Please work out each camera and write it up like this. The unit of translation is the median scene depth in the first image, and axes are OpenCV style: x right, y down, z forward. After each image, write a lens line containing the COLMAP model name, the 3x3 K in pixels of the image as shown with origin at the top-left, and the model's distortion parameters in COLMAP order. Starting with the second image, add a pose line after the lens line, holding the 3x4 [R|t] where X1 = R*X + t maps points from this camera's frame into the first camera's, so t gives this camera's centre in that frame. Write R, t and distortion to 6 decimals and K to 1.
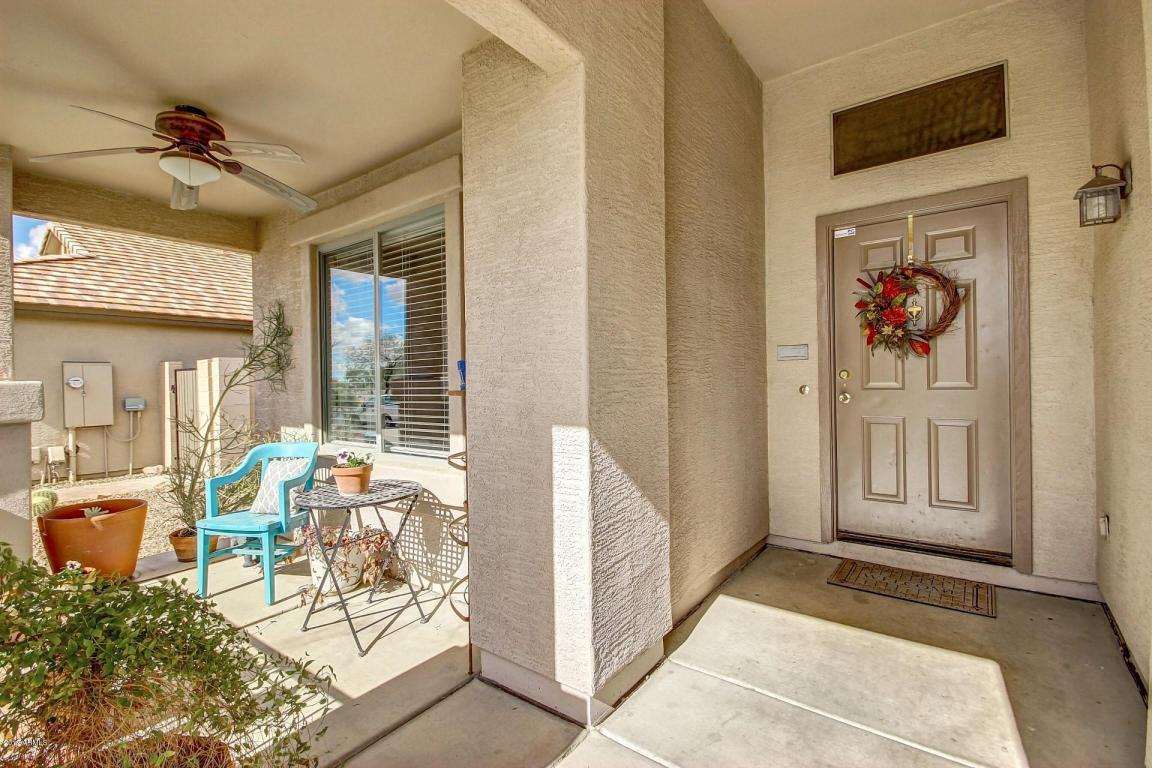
lens RADIAL K [[521.7, 0, 570.4], [0, 521.7, 384.6], [0, 0, 1]] dist [-0.003662, -0.000198]
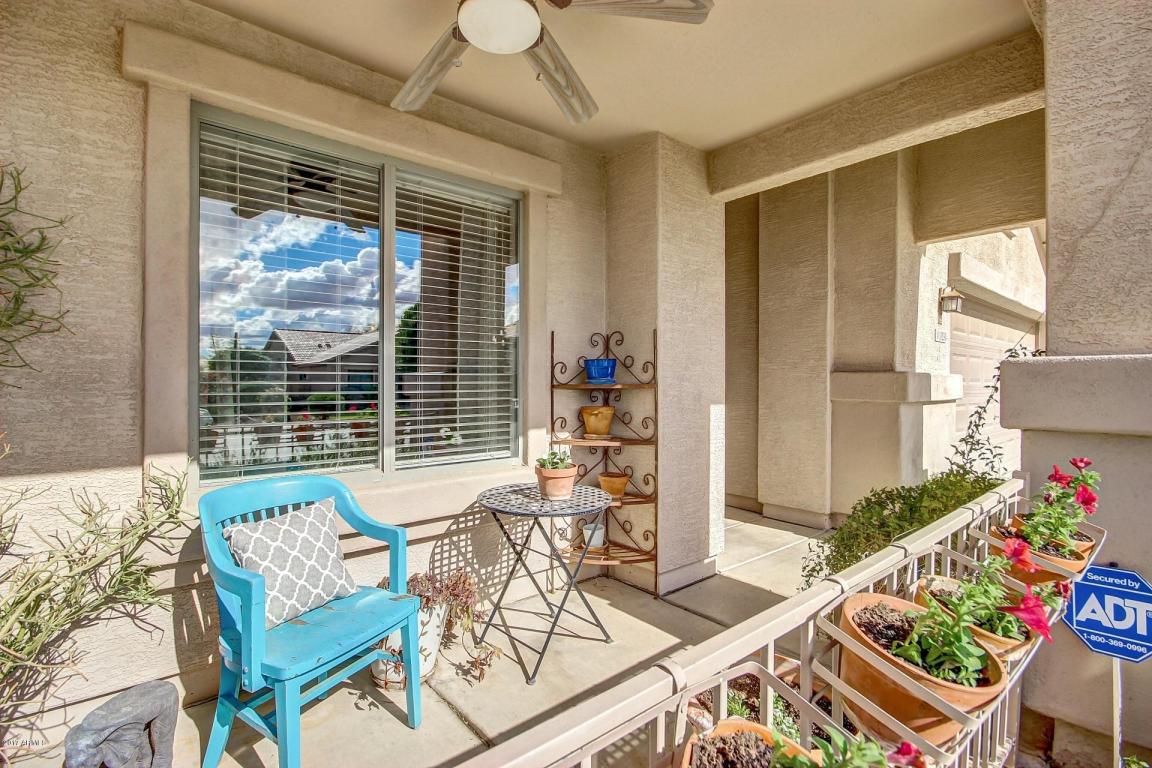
lens RADIAL K [[521.7, 0, 575.4], [0, 521.7, 384.3], [0, 0, 1]] dist [-0.003662, -0.000198]
pose [[0.234247, 0.007324, 0.972149, -1.176543], [0.001224, 0.999969, -0.007828, 0.017193], [-0.972176, 0.003024, 0.234231, 0.682557]]
